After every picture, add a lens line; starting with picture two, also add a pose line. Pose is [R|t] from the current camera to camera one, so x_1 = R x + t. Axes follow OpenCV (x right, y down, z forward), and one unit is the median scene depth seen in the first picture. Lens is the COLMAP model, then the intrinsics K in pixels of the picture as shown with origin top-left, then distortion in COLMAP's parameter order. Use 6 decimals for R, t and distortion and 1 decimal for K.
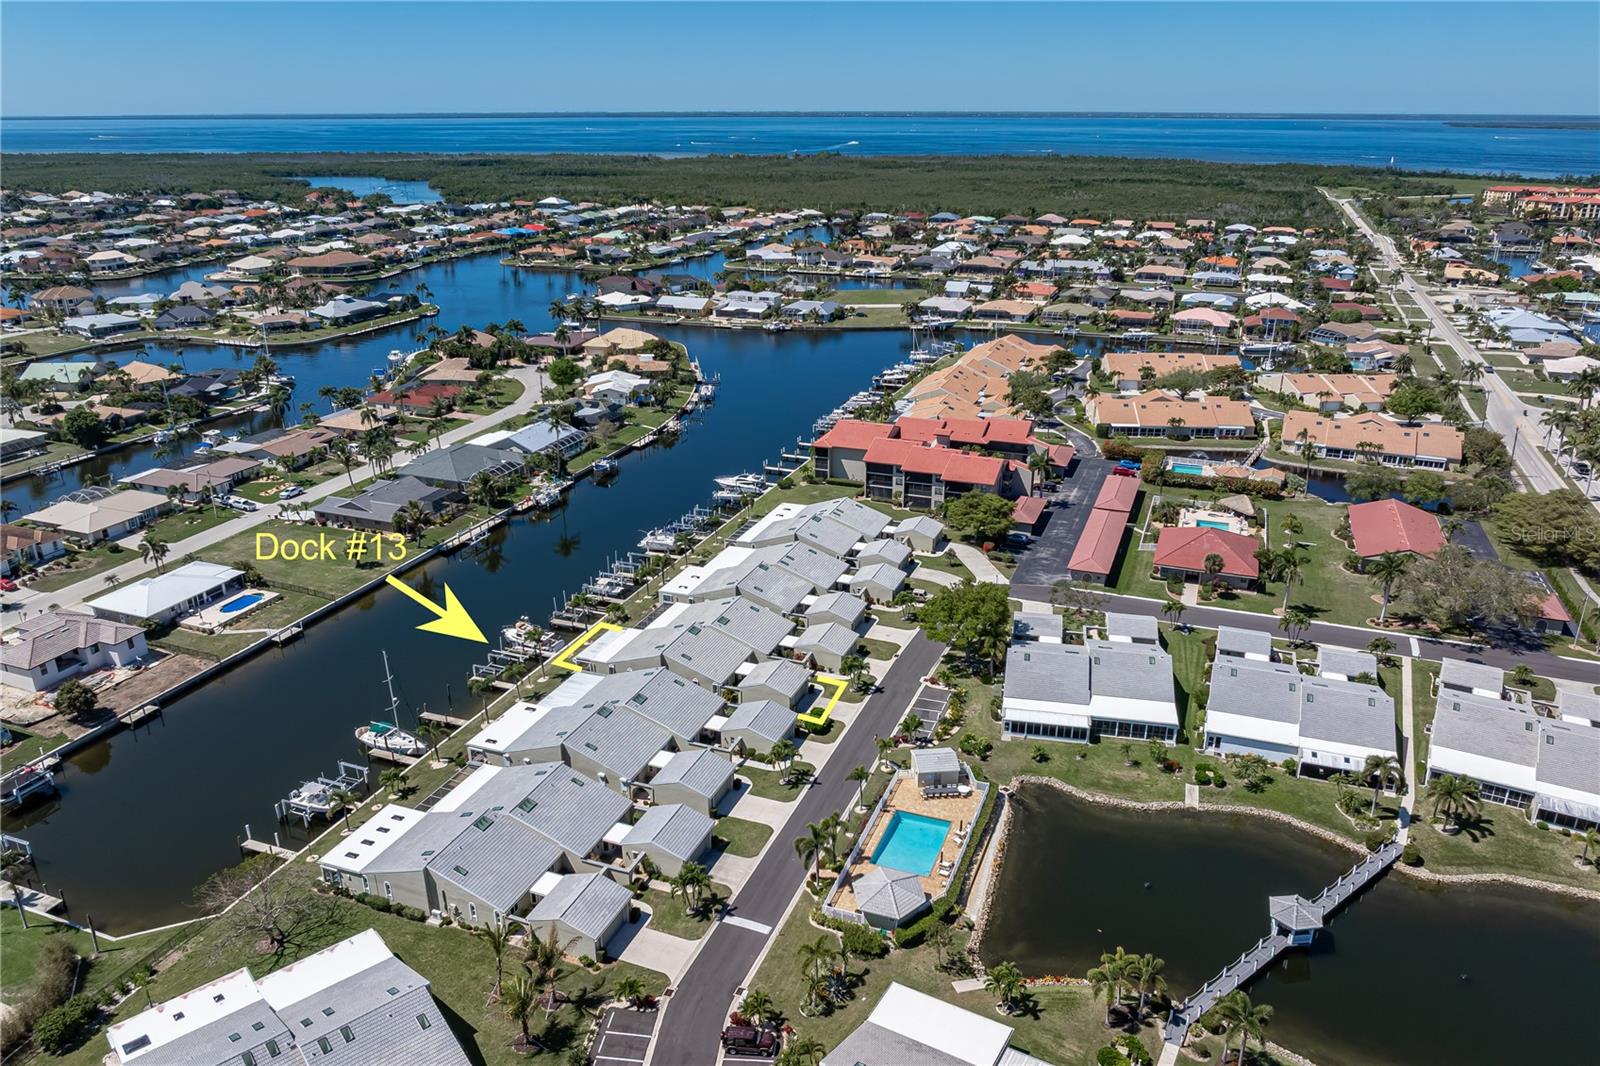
lens RADIAL K [[1126.8, 0, 804.1], [0, 1126.8, 542.4], [0, 0, 1]] dist [-0.030272, 0.014925]
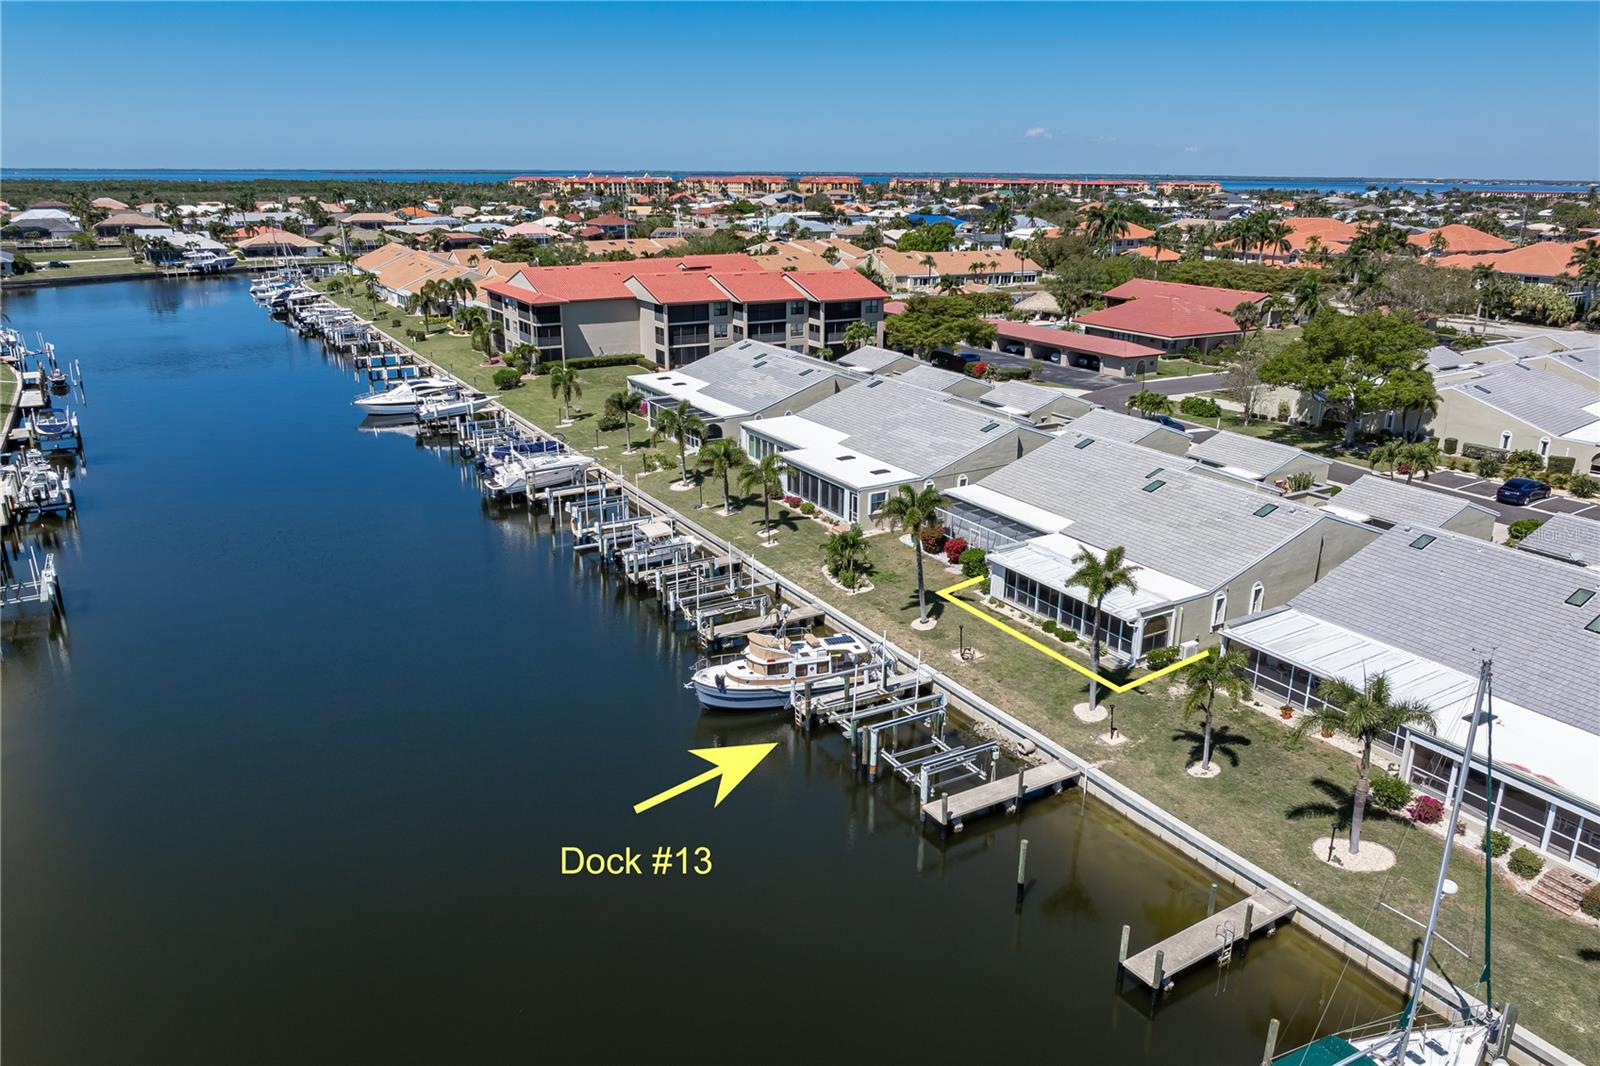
lens RADIAL K [[1126.8, 0, 803.6], [0, 1126.8, 522.2], [0, 0, 1]] dist [-0.030272, 0.014925]
pose [[0.618443, -0.227525, 0.752170, -0.355085], [0.275477, 0.959198, 0.063648, 0.017852], [-0.735962, 0.167843, 0.655888, 0.579406]]
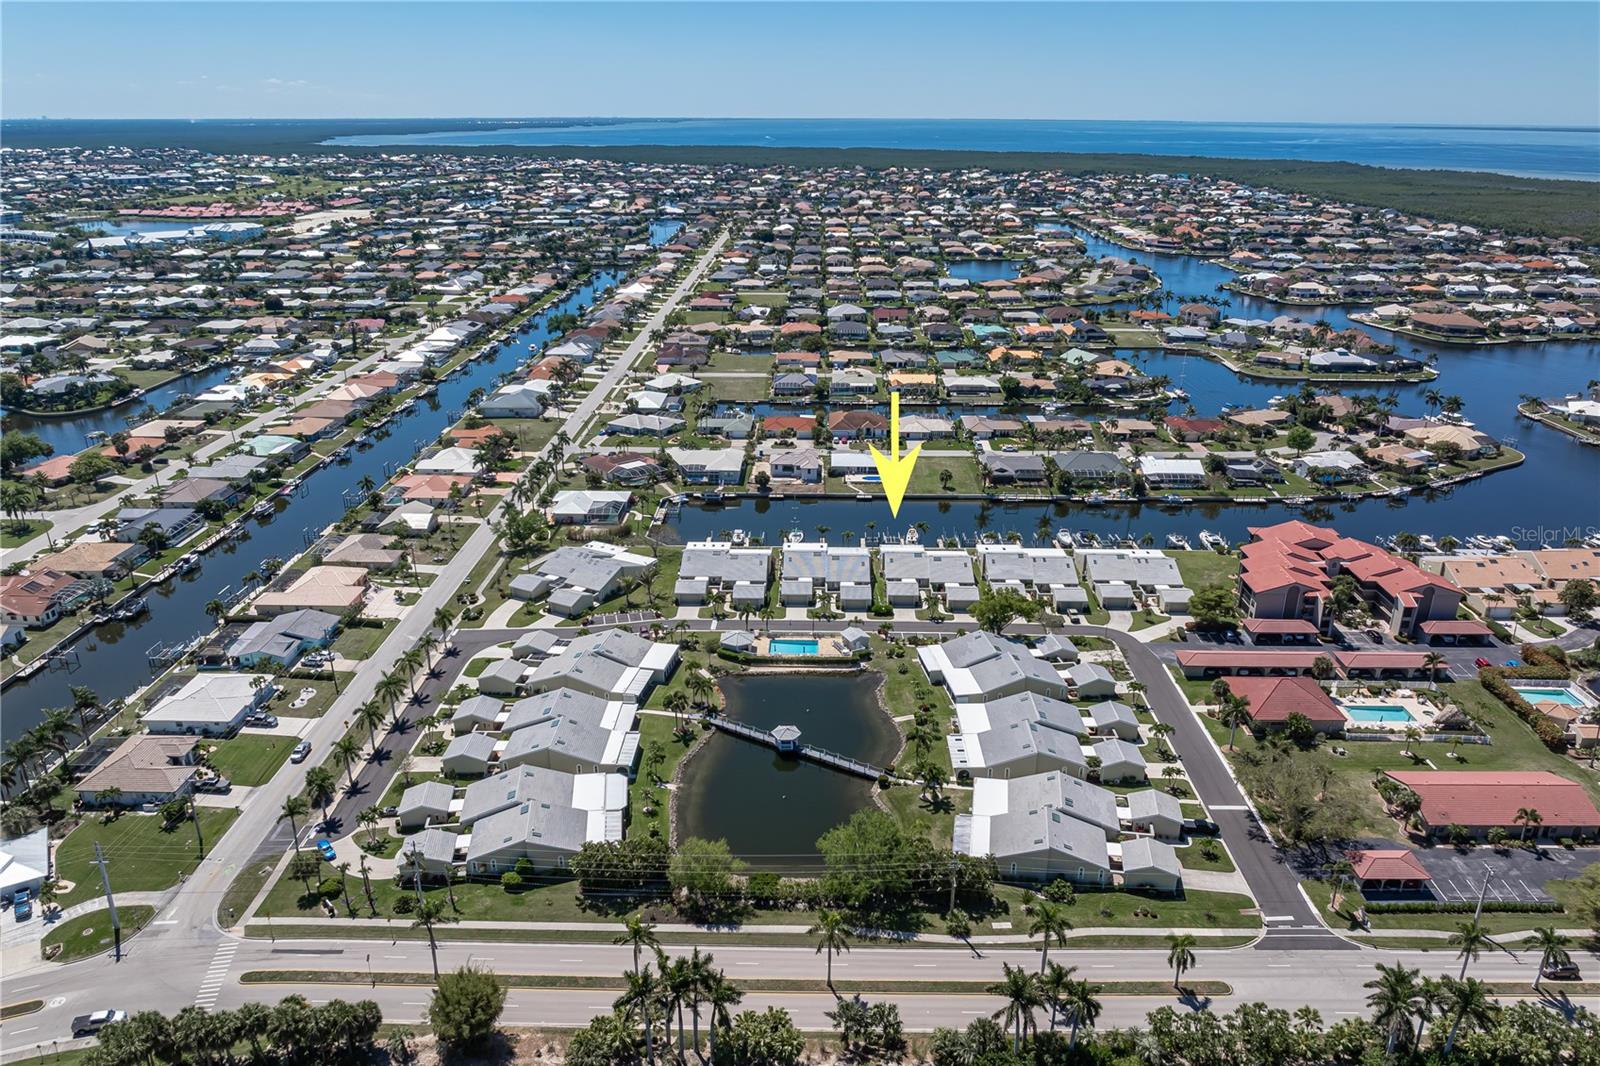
lens RADIAL K [[1126.8, 0, 798.5], [0, 1126.8, 540.7], [0, 0, 1]] dist [-0.030272, 0.014925]
pose [[0.338433, 0.335296, -0.879227, 0.929244], [-0.342592, 0.914141, 0.216740, -0.173784], [0.876410, 0.227865, 0.424245, 0.073230]]
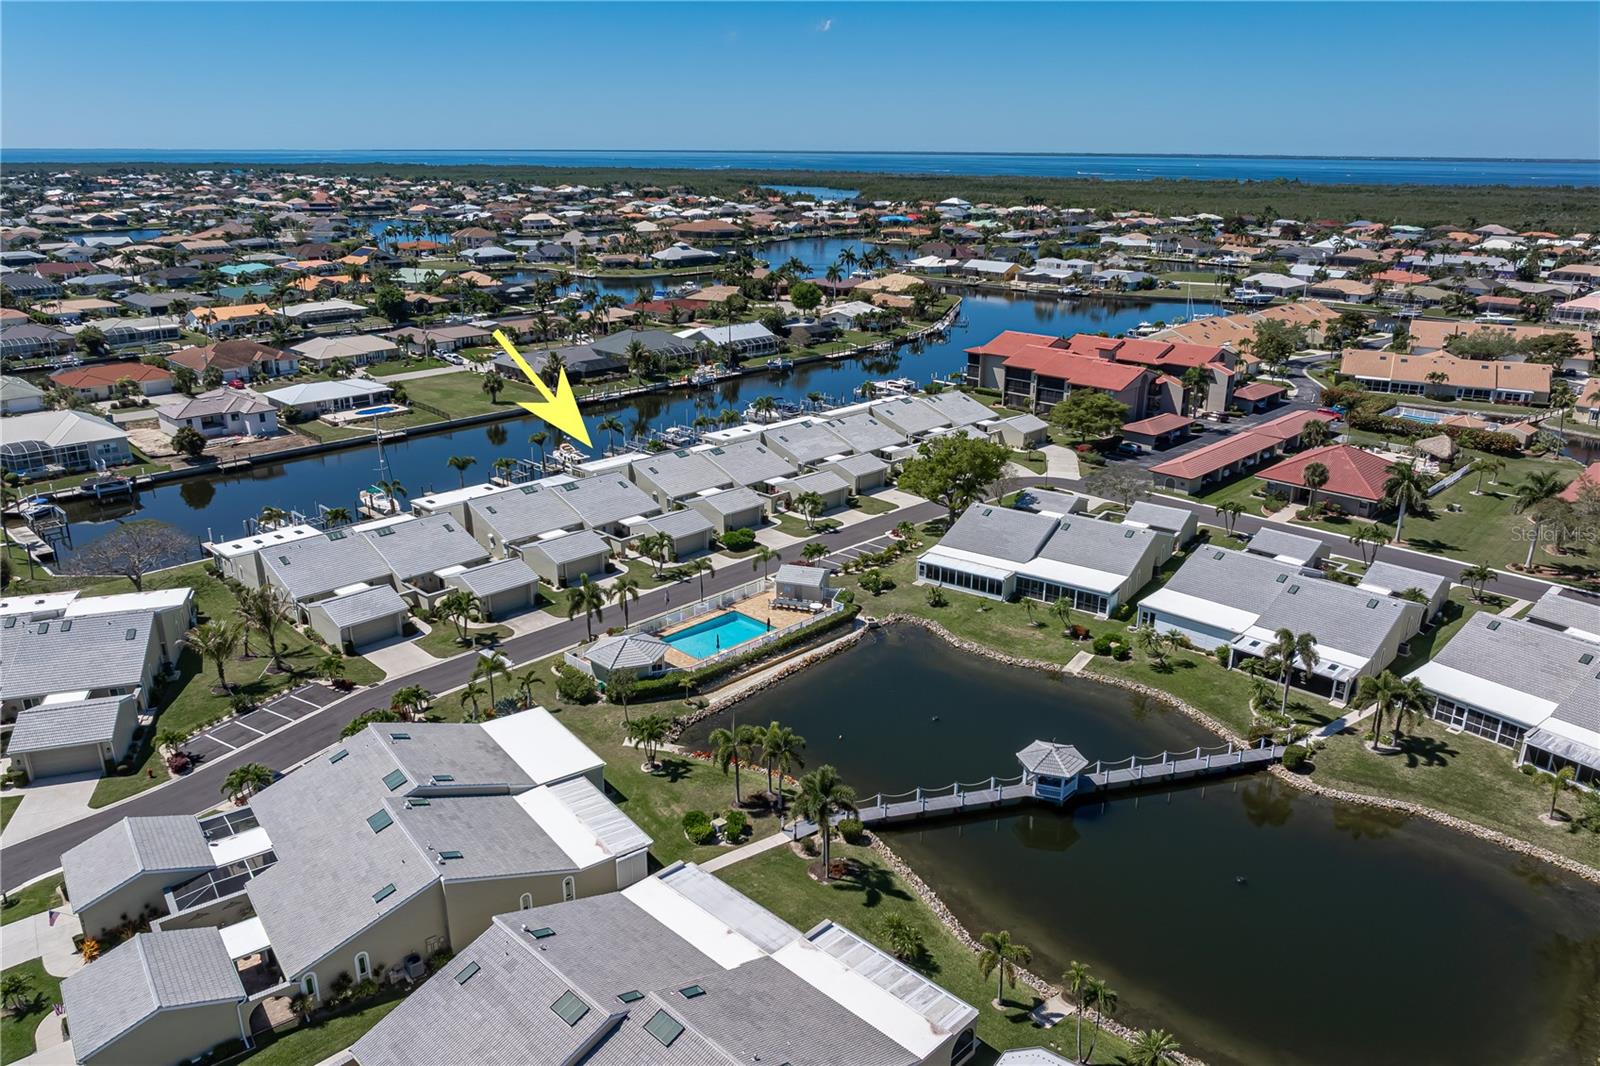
lens RADIAL K [[1126.8, 0, 803.6], [0, 1126.8, 526.7], [0, 0, 1]] dist [-0.030272, 0.014925]
pose [[0.919252, 0.132209, -0.370806, 0.258631], [-0.149105, 0.988673, -0.017135, 0.098298], [0.364340, 0.071040, 0.928552, 0.089479]]
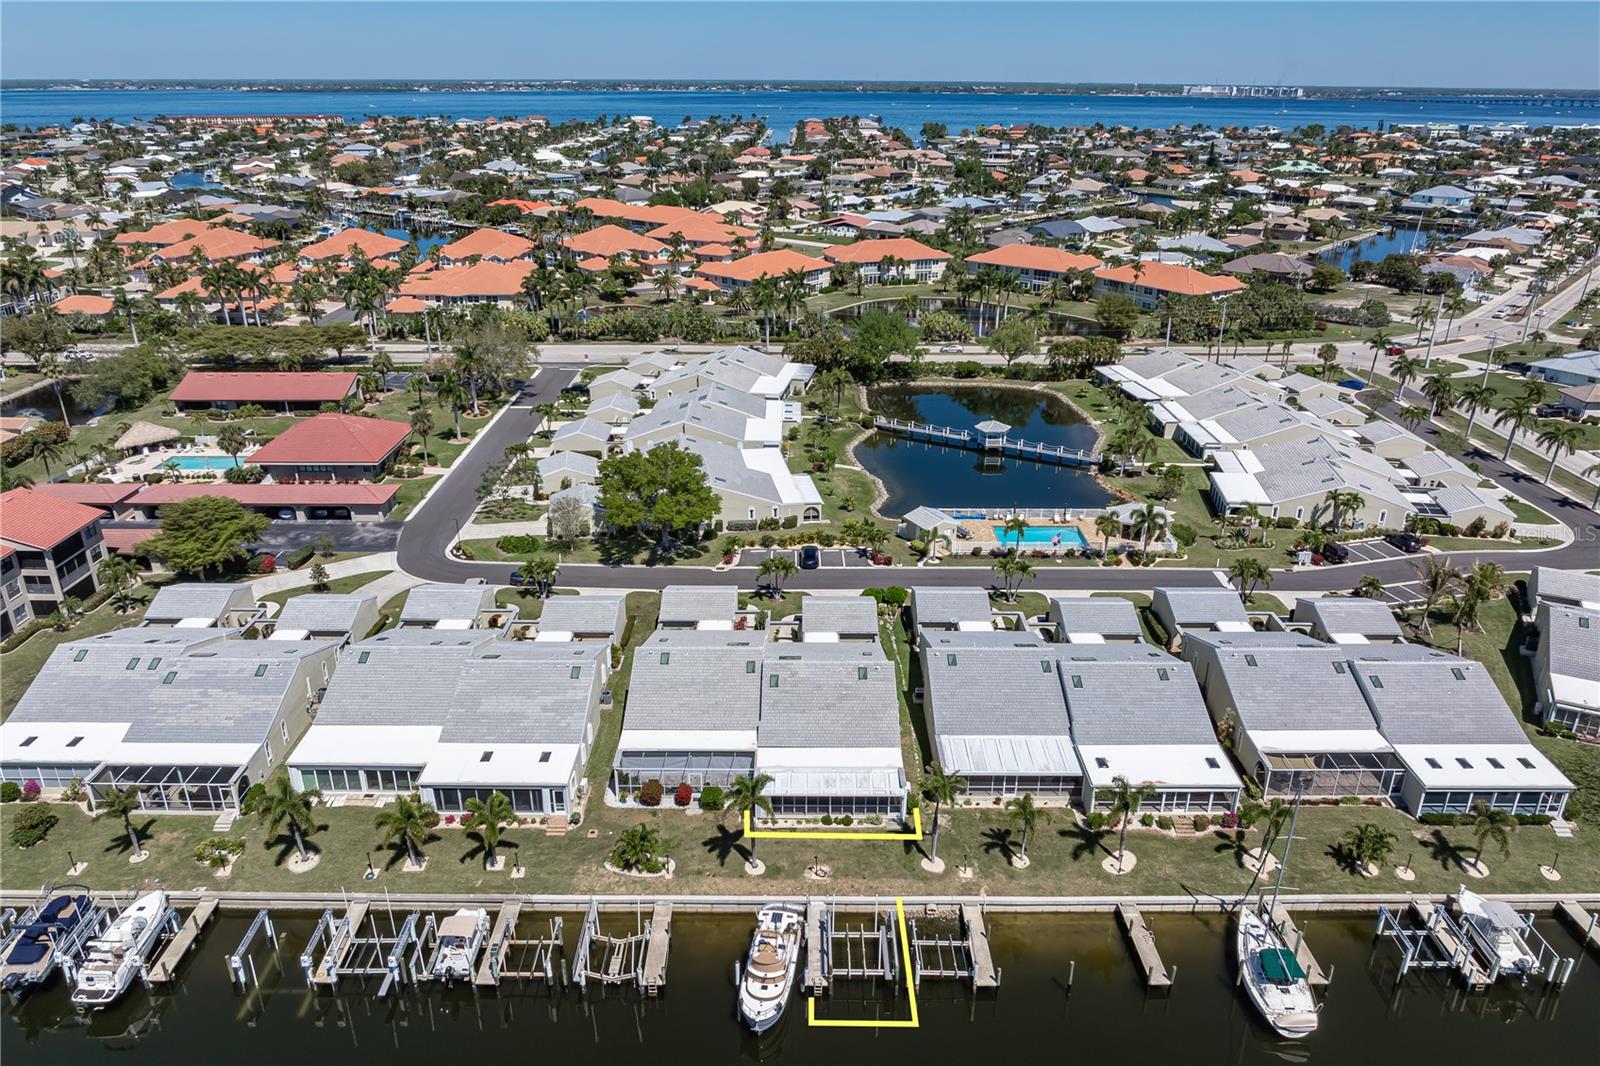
lens RADIAL K [[1126.8, 0, 807.2], [0, 1126.8, 556.3], [0, 0, 1]] dist [-0.030272, 0.014925]
pose [[-0.367025, -0.365194, 0.855527, -0.405569], [0.330700, 0.808404, 0.486950, -0.172578], [-0.869442, 0.461646, -0.175935, 0.741383]]
